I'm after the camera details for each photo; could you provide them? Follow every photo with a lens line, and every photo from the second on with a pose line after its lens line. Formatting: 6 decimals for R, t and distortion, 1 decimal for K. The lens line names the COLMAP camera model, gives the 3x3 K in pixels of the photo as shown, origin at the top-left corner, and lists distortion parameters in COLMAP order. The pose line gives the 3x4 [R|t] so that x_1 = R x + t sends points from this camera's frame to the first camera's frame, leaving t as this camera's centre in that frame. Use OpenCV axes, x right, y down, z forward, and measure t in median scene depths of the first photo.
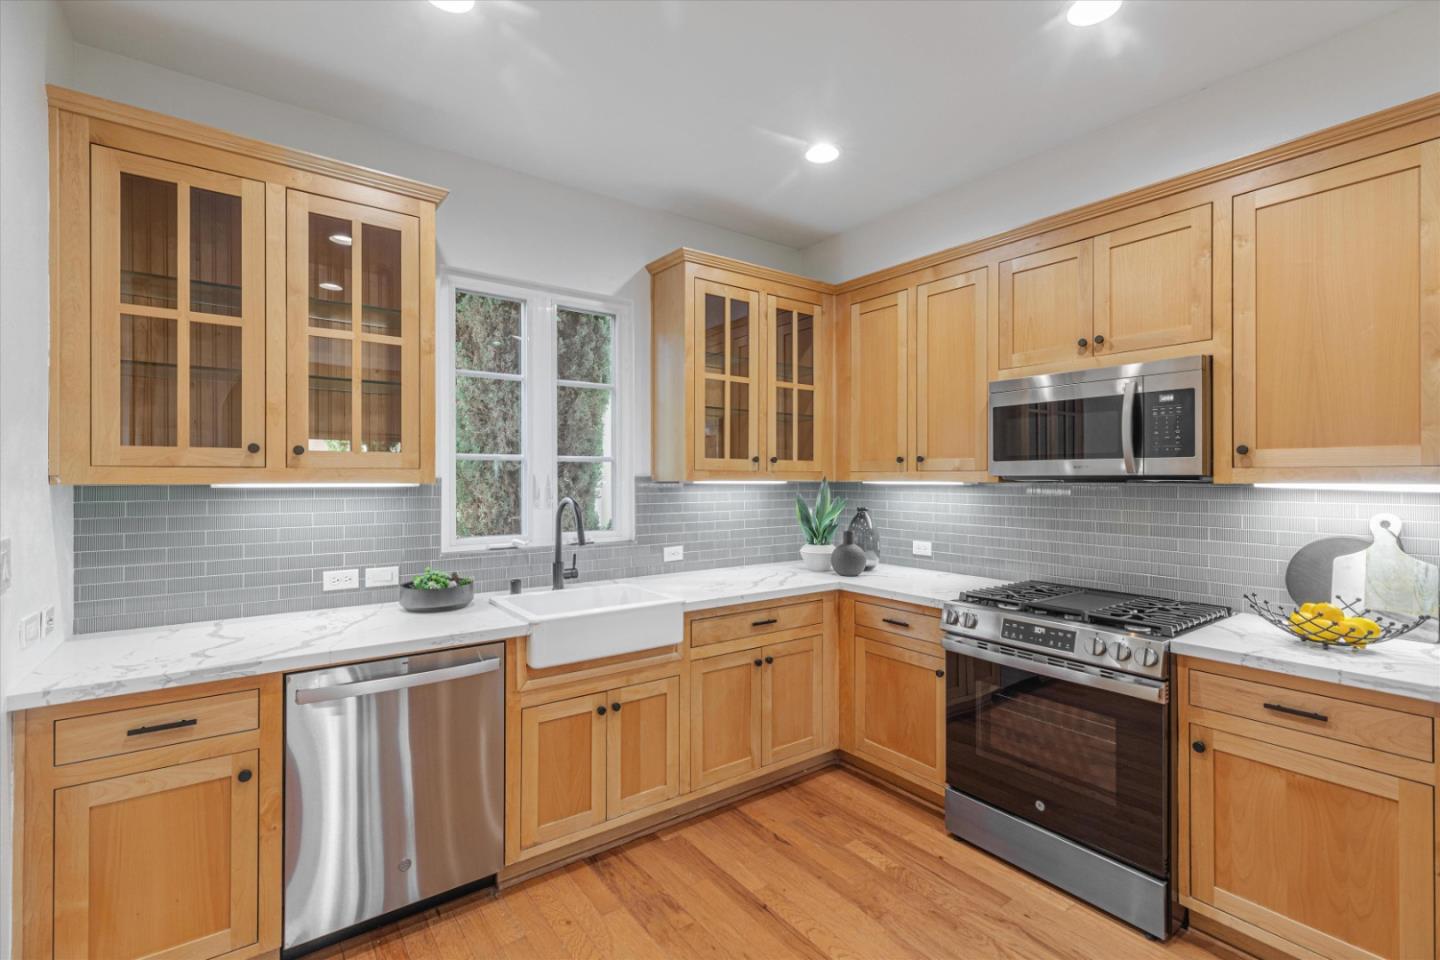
lens RADIAL K [[645.3, 0, 725.0], [0, 645.3, 476.7], [0, 0, 1]] dist [0.002177, 0.000384]
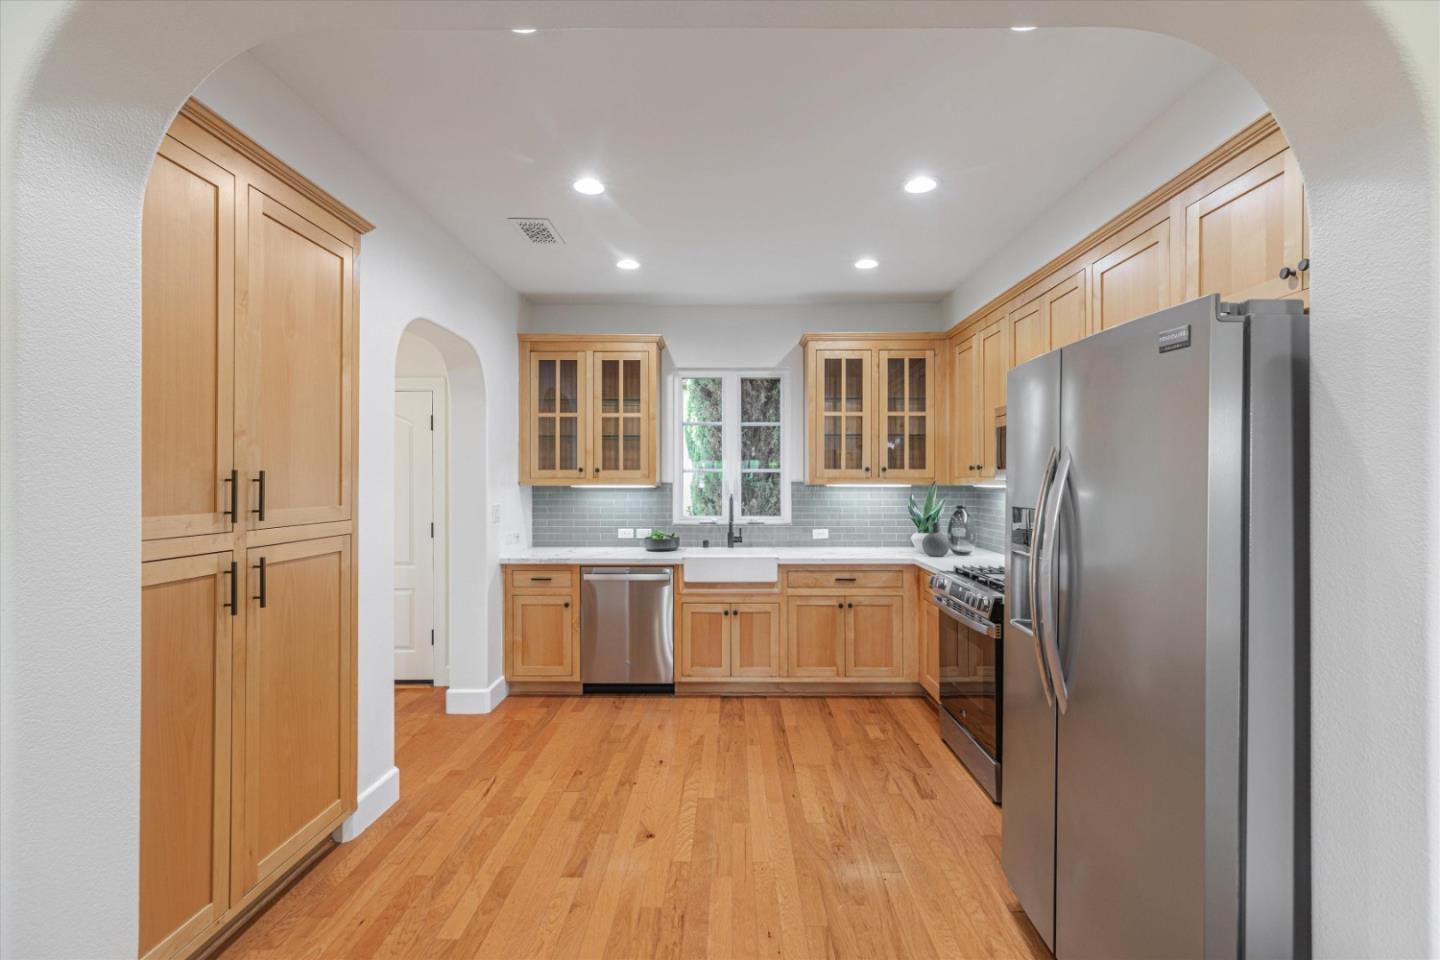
lens RADIAL K [[645.3, 0, 725.0], [0, 645.3, 476.7], [0, 0, 1]] dist [0.002177, 0.000384]
pose [[0.797697, -0.006666, -0.603022, 0.769093], [0.002704, 0.999968, -0.007477, -0.000998], [0.603053, 0.004334, 0.797690, -0.372198]]
